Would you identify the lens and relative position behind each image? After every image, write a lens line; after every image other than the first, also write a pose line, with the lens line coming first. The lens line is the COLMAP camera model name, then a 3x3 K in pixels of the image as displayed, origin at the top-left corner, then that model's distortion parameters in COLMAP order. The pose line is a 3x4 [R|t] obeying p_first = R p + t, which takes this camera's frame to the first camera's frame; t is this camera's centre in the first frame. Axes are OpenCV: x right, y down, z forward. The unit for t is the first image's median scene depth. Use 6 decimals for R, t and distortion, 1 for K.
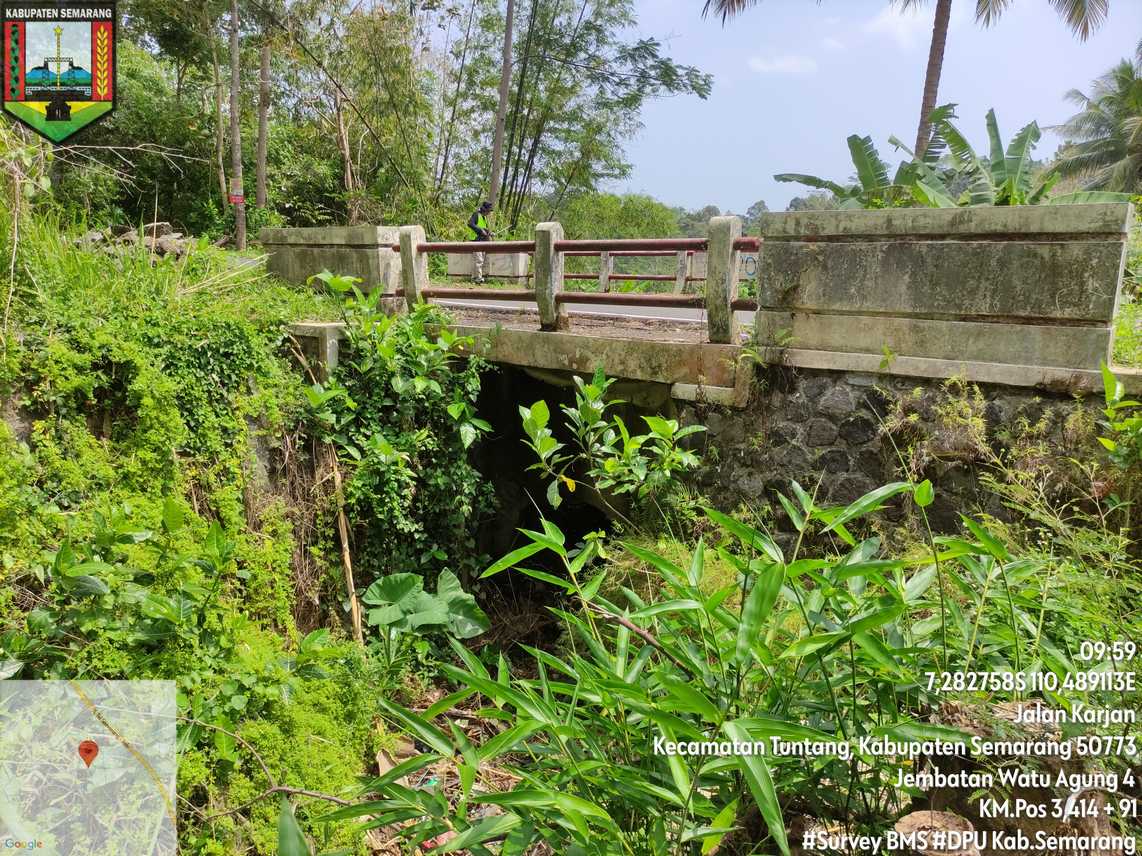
lens RADIAL K [[846.5, 0, 569.9], [0, 846.5, 430.5], [0, 0, 1]] dist [0.037764, -0.030516]
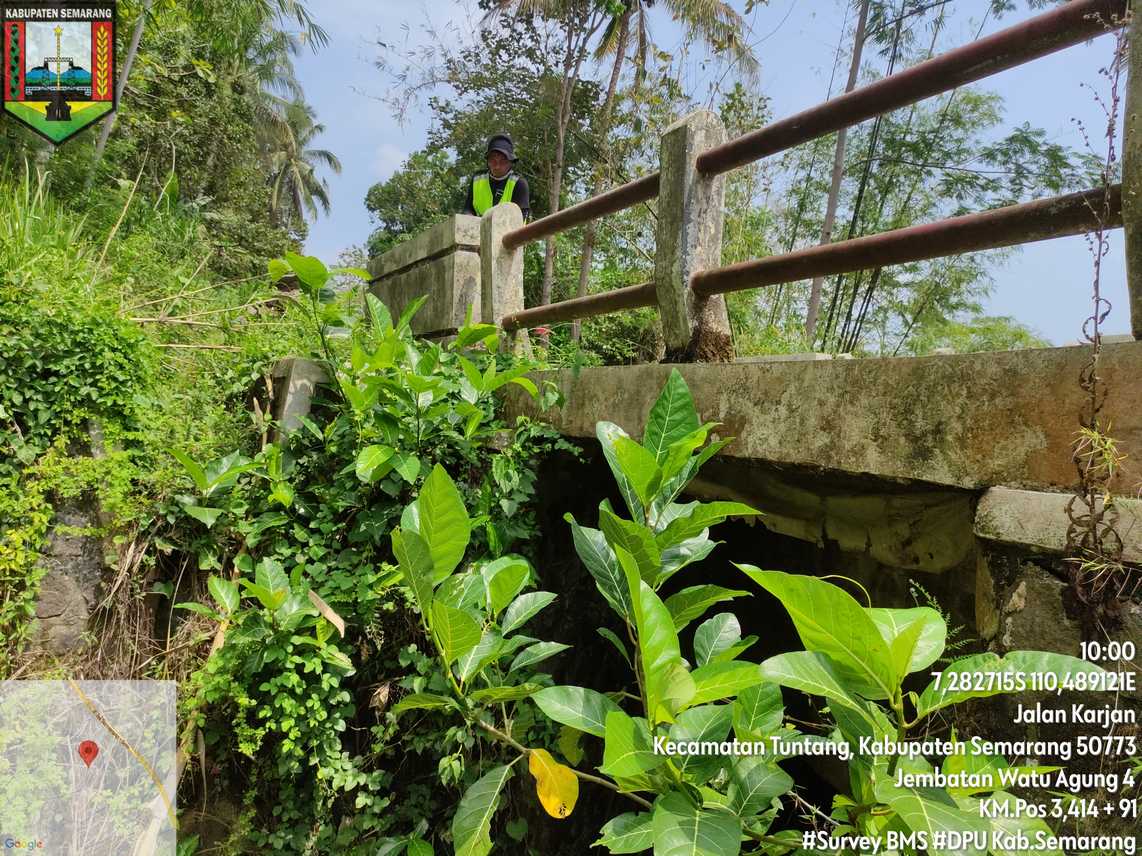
lens RADIAL K [[846.5, 0, 569.9], [0, 846.5, 430.5], [0, 0, 1]] dist [0.037764, -0.030516]
pose [[0.917309, 0.050840, -0.394918, 0.095245], [-0.126832, 0.977461, -0.168769, -0.006892], [0.377436, 0.204902, 0.903082, 0.607716]]
